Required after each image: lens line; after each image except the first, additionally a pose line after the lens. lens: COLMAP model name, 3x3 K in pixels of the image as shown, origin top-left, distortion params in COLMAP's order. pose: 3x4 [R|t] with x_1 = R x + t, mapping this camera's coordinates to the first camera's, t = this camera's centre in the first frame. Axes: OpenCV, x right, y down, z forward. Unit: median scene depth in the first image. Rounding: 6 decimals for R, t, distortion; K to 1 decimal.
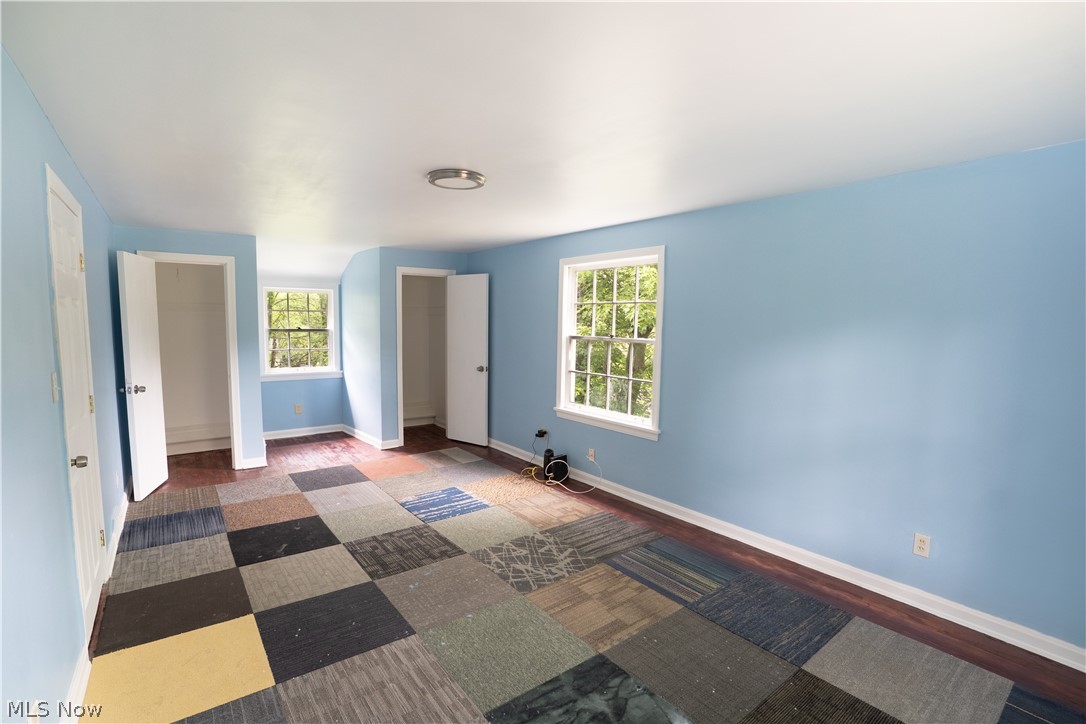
lens RADIAL K [[502.0, 0, 545.1], [0, 502.0, 366.5], [0, 0, 1]] dist [-0.078419, 0.032554]
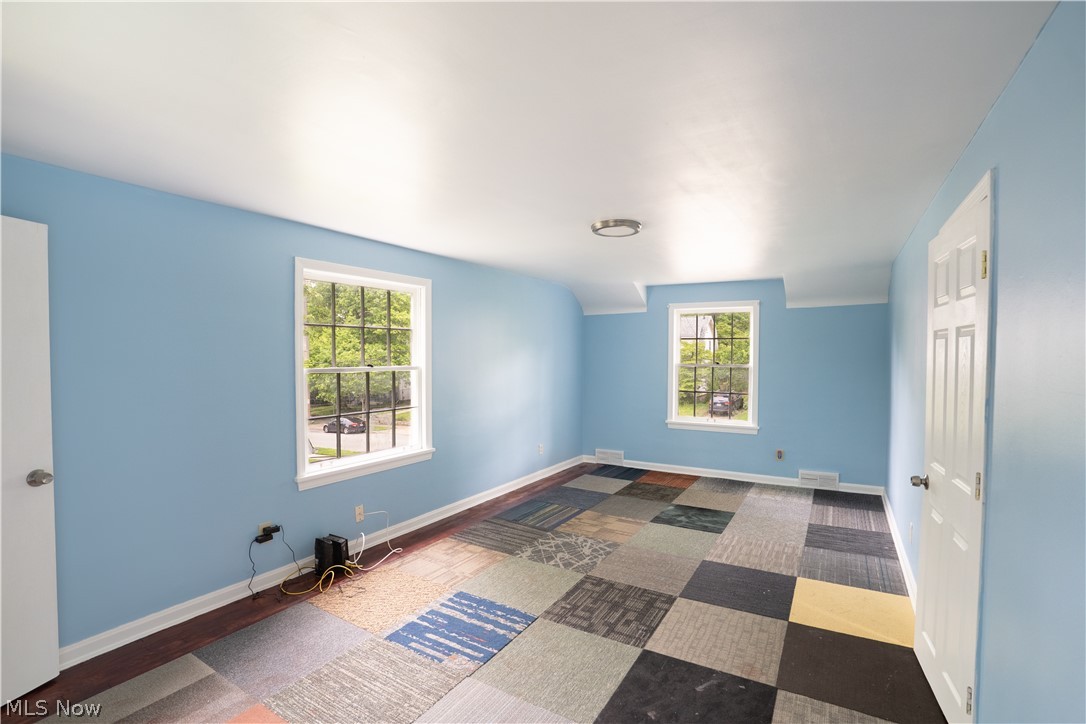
lens RADIAL K [[502.0, 0, 545.1], [0, 502.0, 366.5], [0, 0, 1]] dist [-0.078419, 0.032554]
pose [[-0.362567, -0.039318, 0.931128, -1.032609], [0.073783, 0.994763, 0.070735, -0.128375], [-0.929033, 0.094347, -0.357767, 1.362012]]
